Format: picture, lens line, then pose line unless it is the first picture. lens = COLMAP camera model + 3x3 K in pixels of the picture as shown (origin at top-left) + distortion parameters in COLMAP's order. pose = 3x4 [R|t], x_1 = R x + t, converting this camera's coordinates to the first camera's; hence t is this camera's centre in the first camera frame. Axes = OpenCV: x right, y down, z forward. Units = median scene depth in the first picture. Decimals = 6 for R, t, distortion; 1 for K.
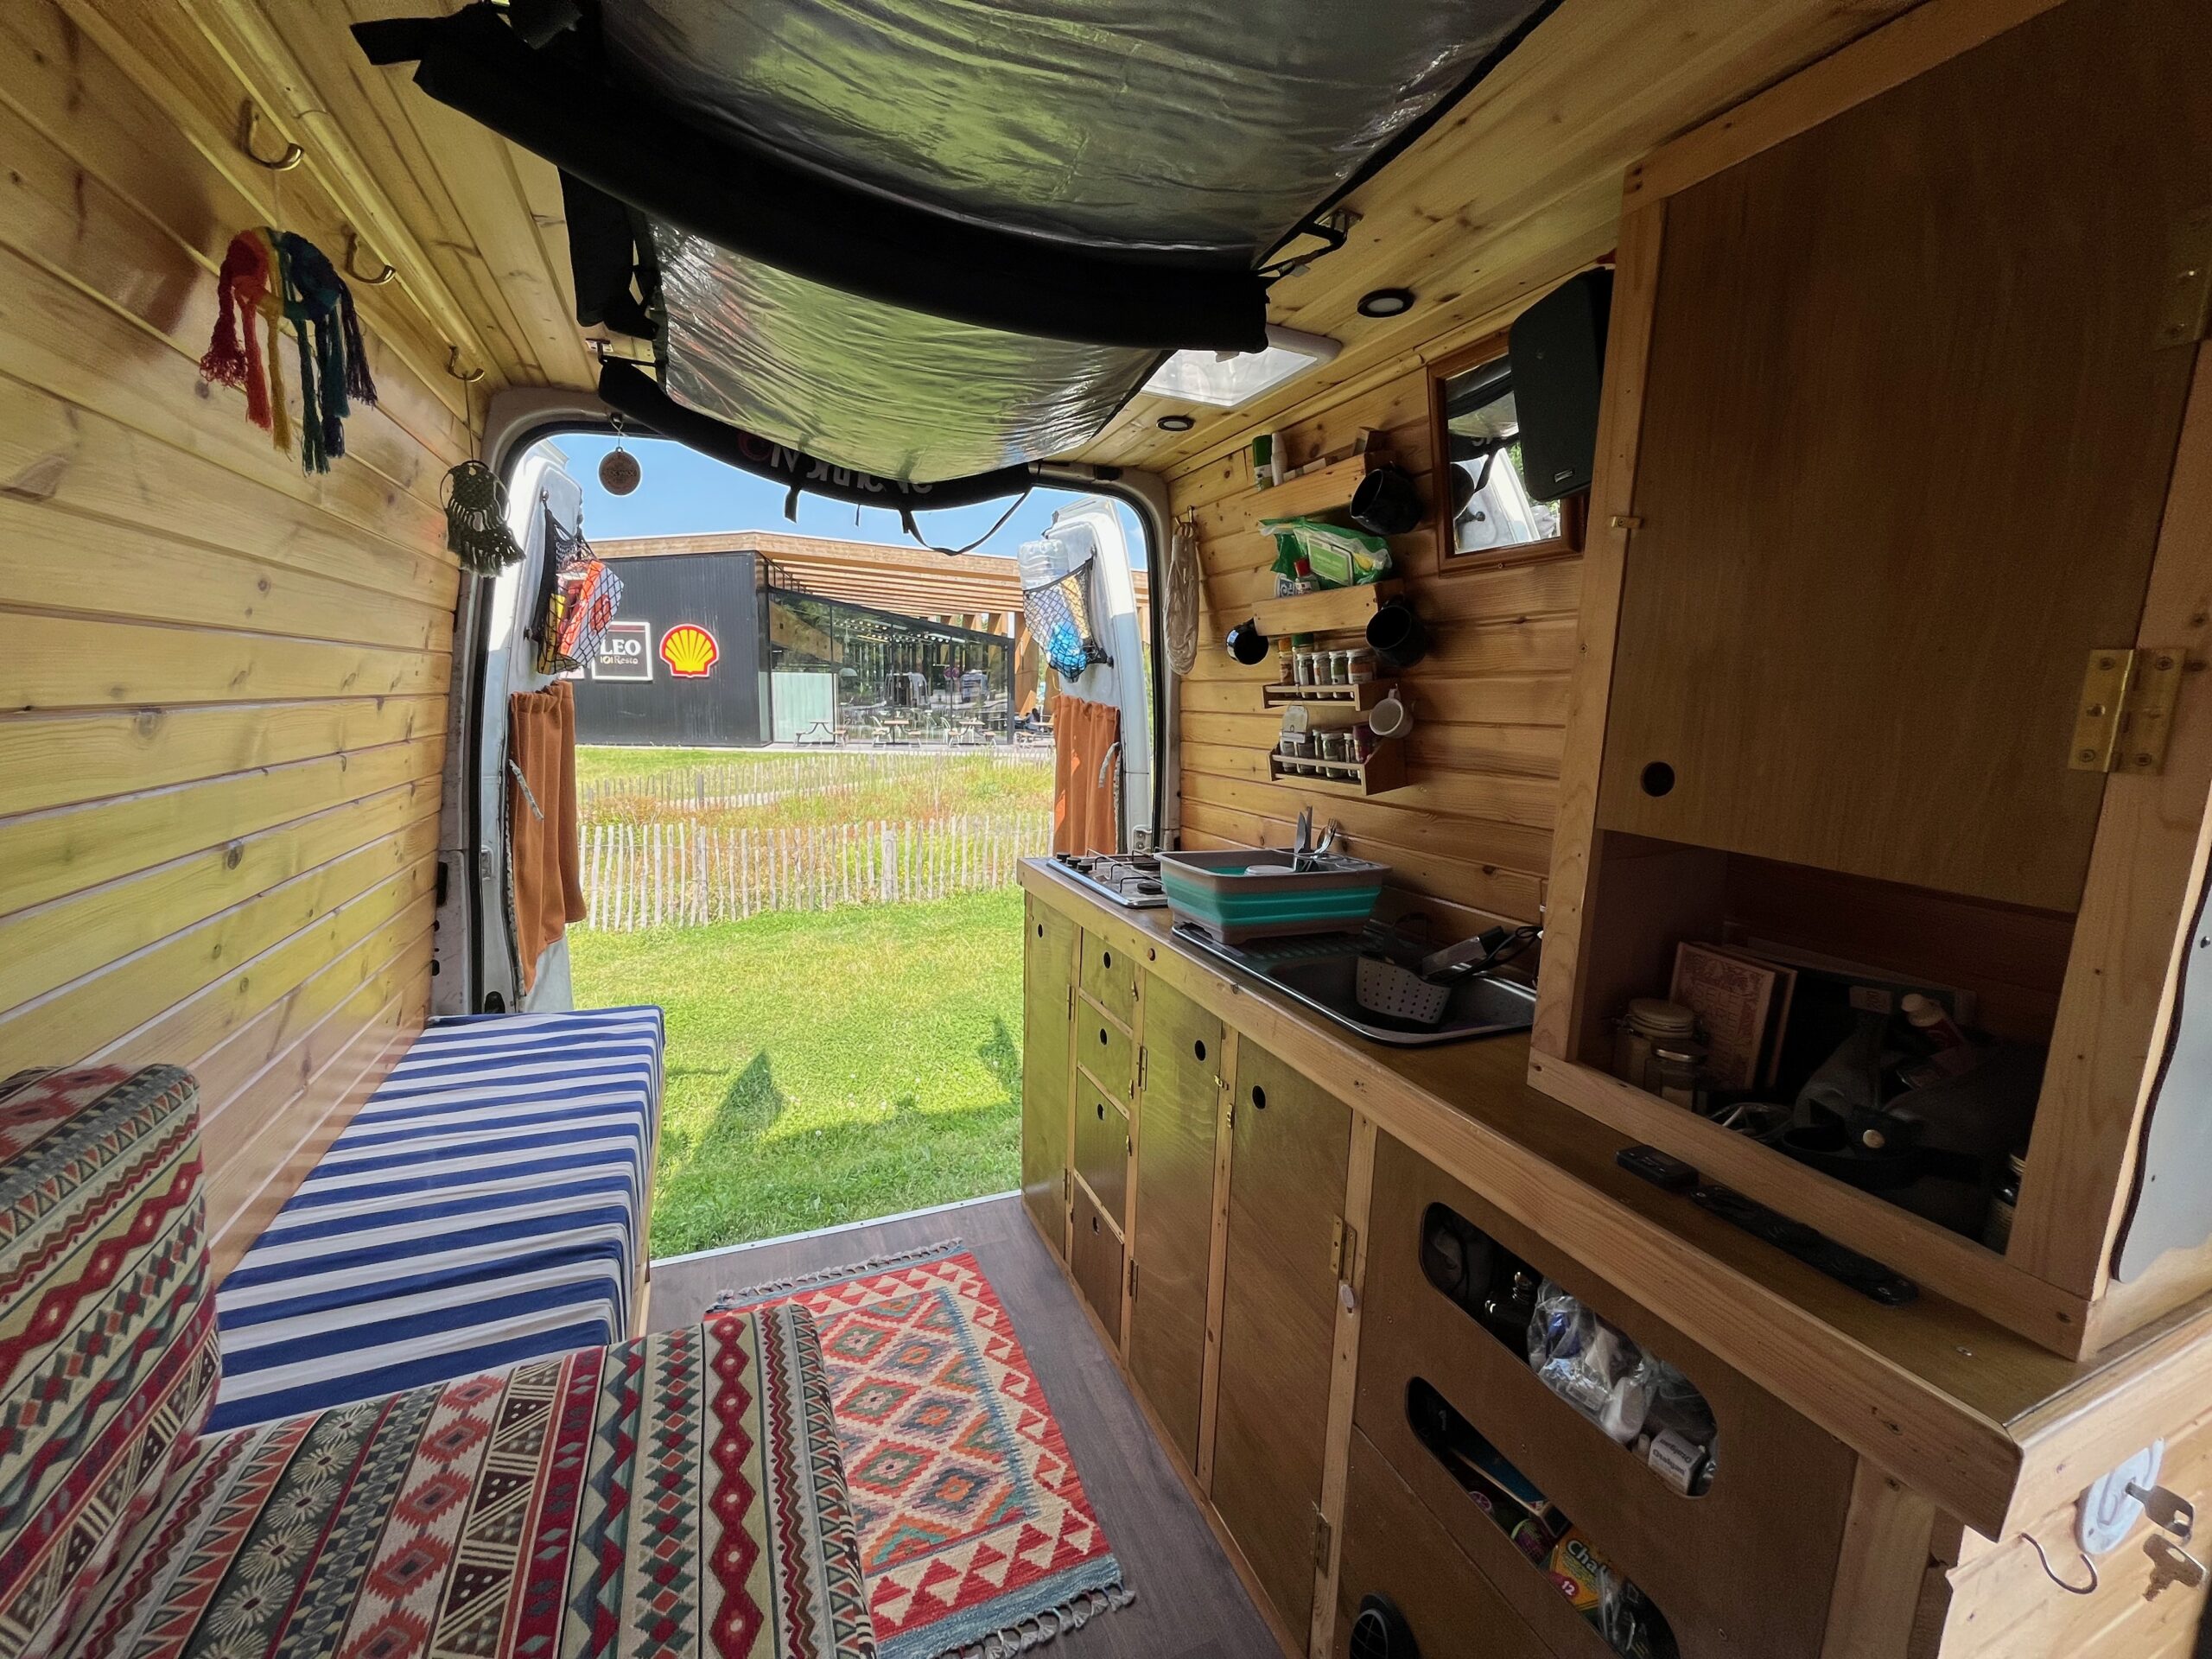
lens RADIAL K [[896.3, 0, 1104.1], [0, 896.3, 828.7], [0, 0, 1]] dist [-0.003670, 0.000514]
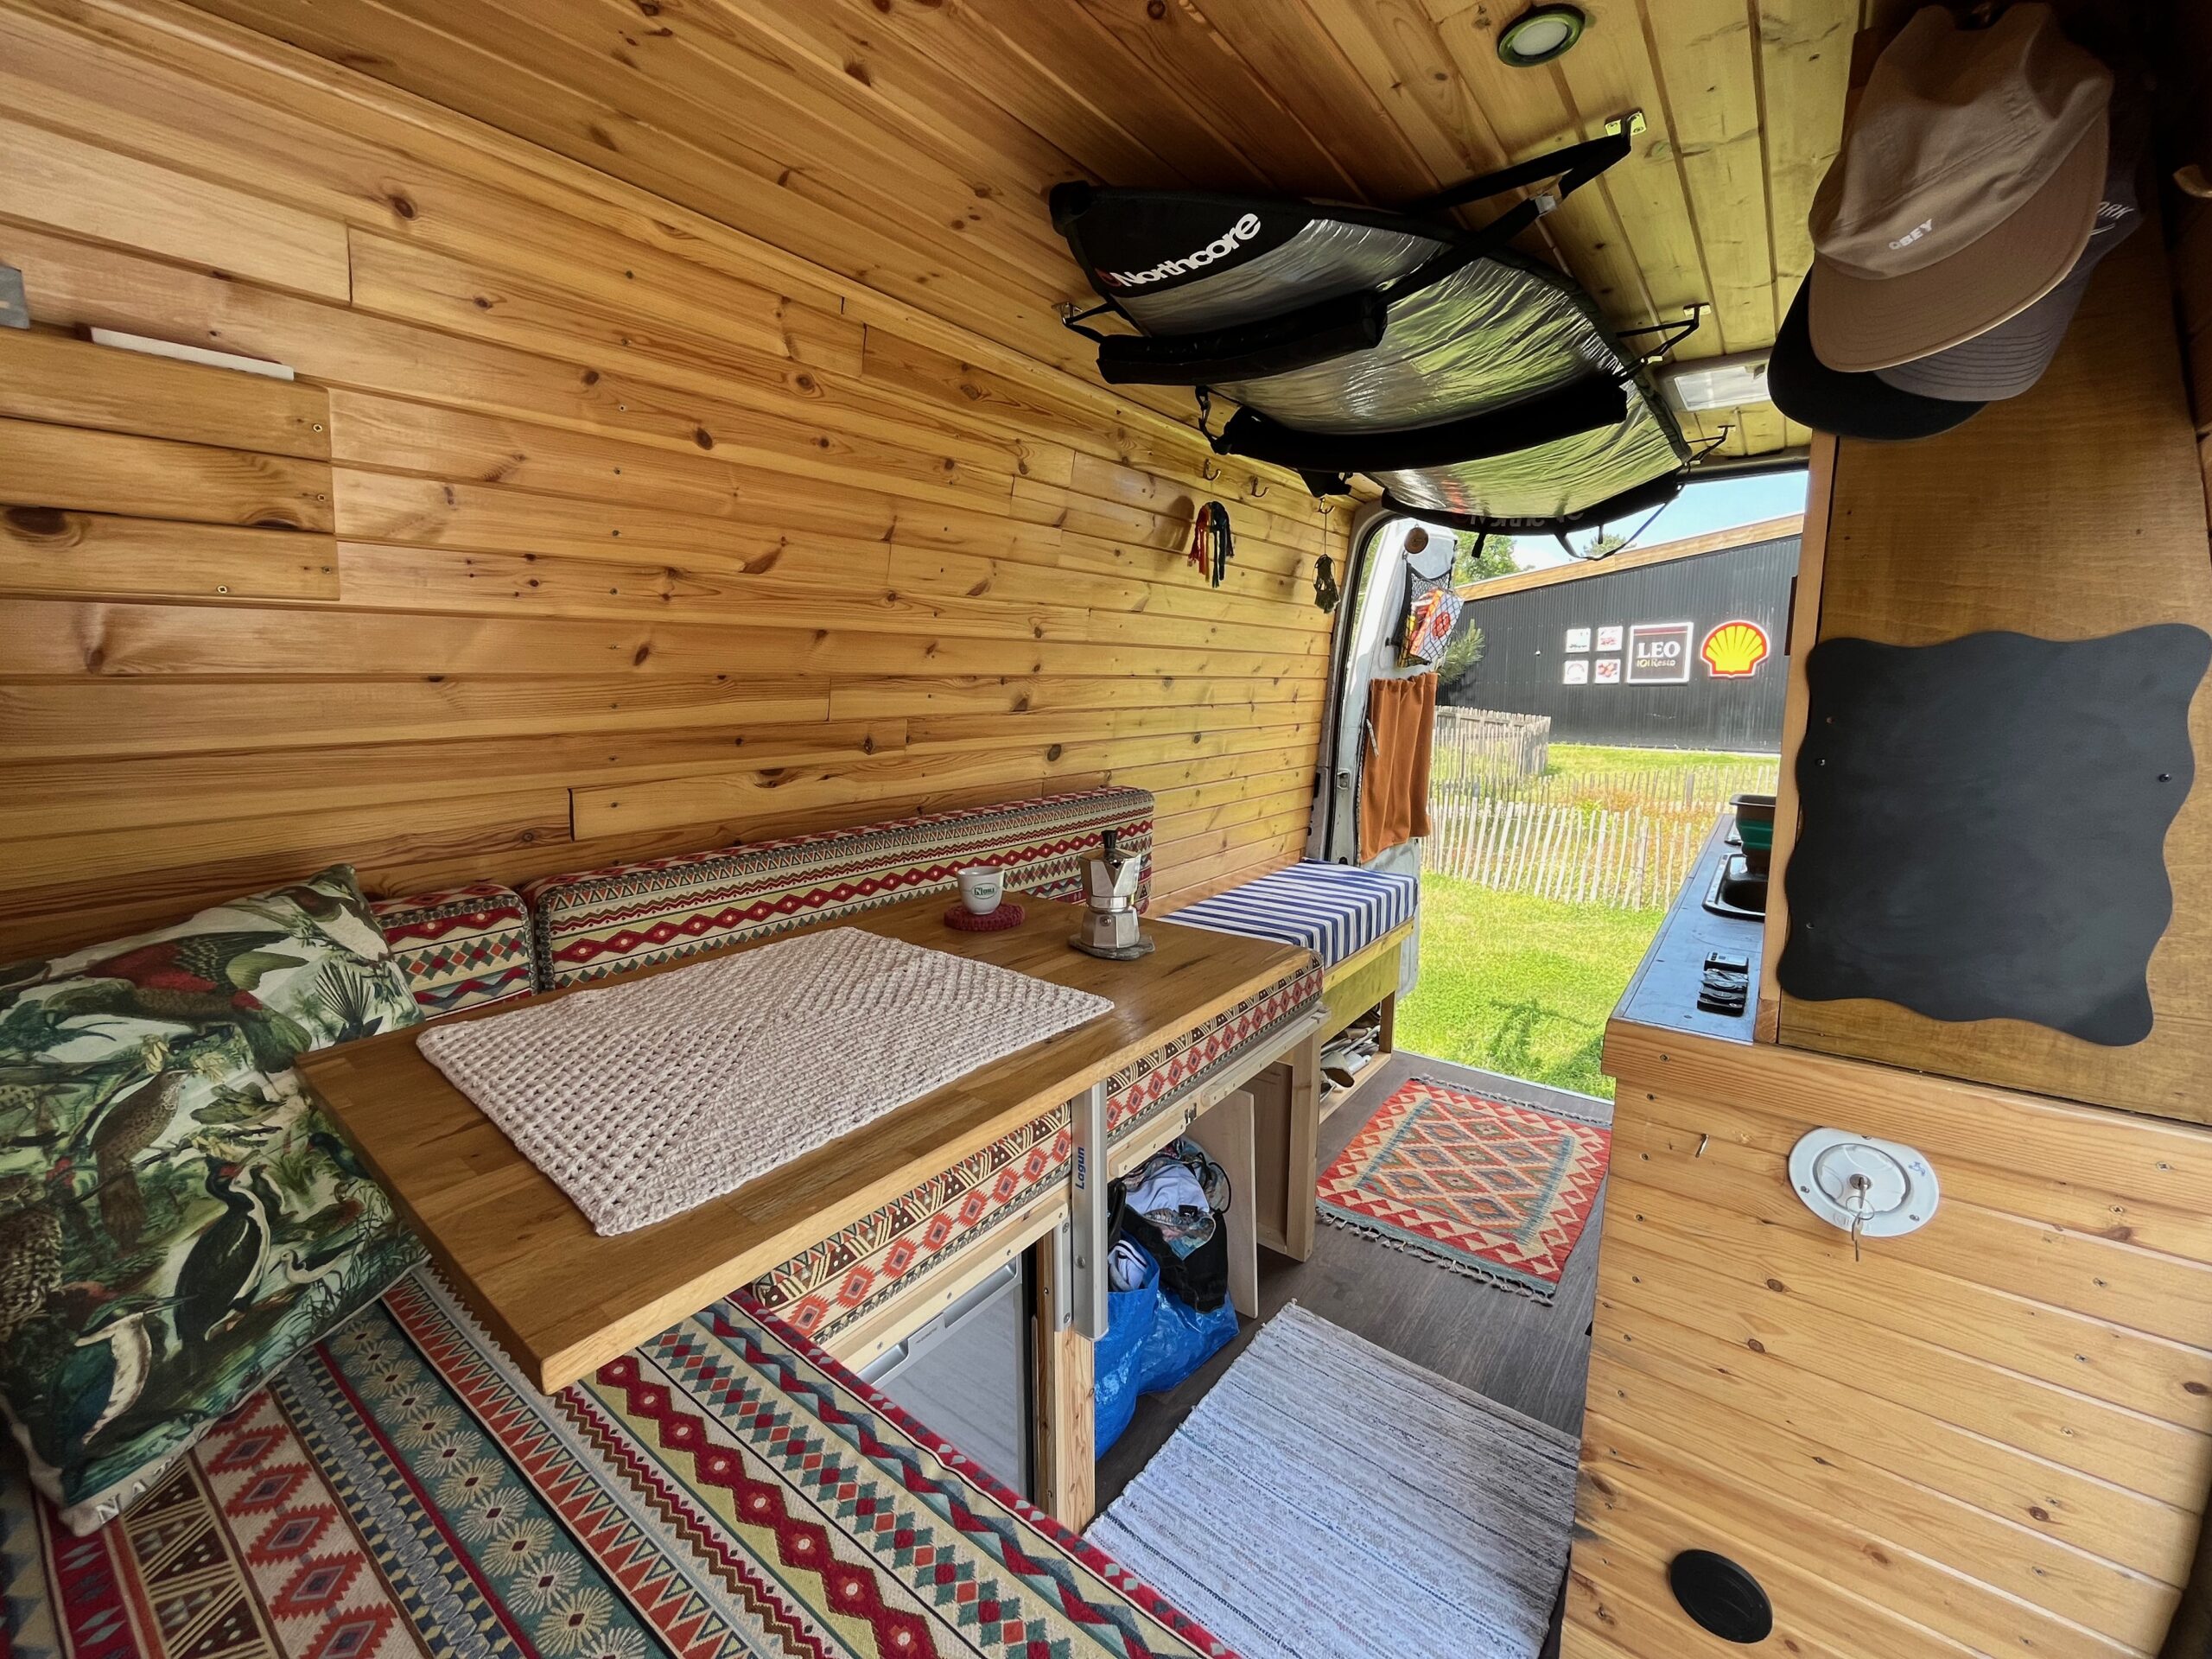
lens RADIAL K [[896.3, 0, 1103.8], [0, 896.3, 825.5], [0, 0, 1]] dist [-0.003670, 0.000514]
pose [[0.488701, 0.103813, -0.866253, 0.615533], [-0.112431, 0.992110, 0.055468, 0.089782], [0.865177, 0.070286, 0.496517, -0.259370]]
